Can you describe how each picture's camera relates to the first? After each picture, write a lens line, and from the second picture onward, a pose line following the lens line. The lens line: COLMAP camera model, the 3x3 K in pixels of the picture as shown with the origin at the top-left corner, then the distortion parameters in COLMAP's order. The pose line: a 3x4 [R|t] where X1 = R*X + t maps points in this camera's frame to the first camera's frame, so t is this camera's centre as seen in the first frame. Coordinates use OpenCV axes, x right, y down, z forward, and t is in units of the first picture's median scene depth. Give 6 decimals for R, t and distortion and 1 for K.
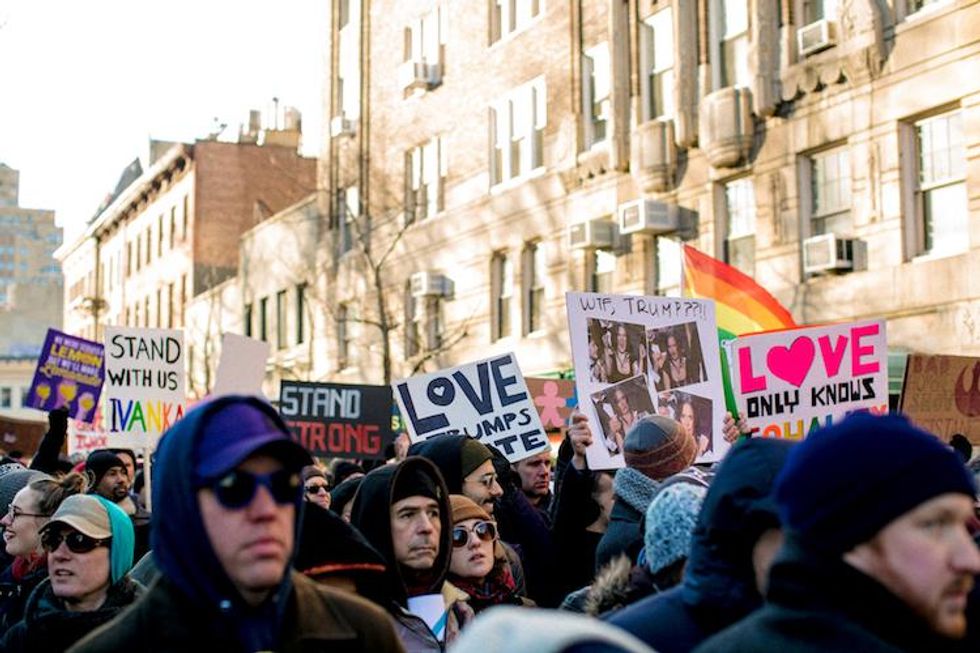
lens RADIAL K [[1326.2, 0, 492.1], [0, 1326.2, 325.9], [0, 0, 1]] dist [-0.113631, 0.000000]
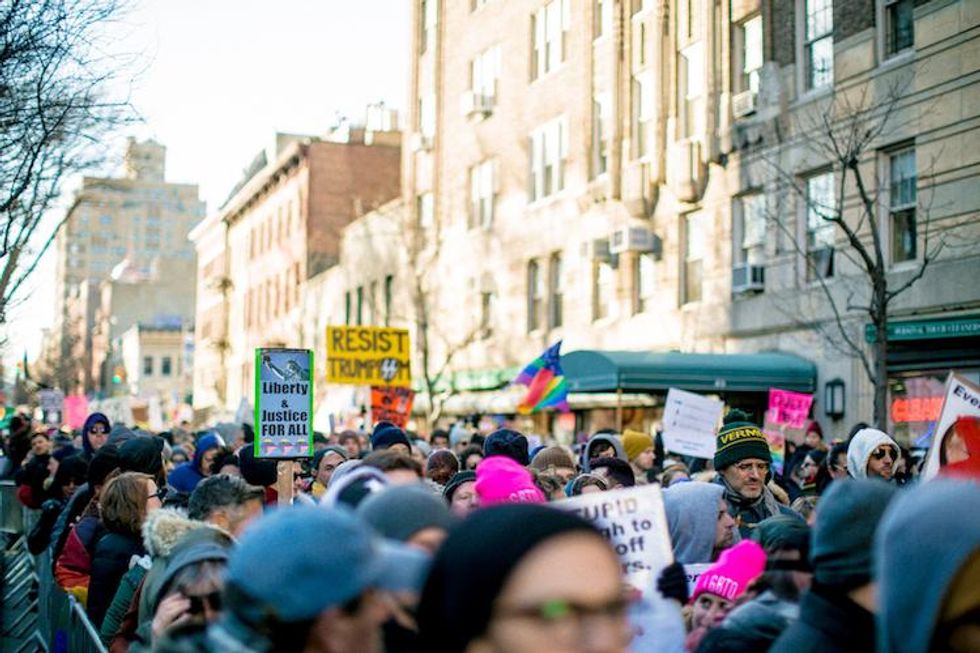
lens RADIAL K [[1326.2, 0, 488.4], [0, 1326.2, 327.4], [0, 0, 1]] dist [-0.113631, 0.000000]
pose [[0.993992, 0.018648, -0.107851, 0.093774], [-0.016289, 0.999609, 0.022713, -0.020332], [0.108232, -0.020820, 0.993908, -0.188222]]
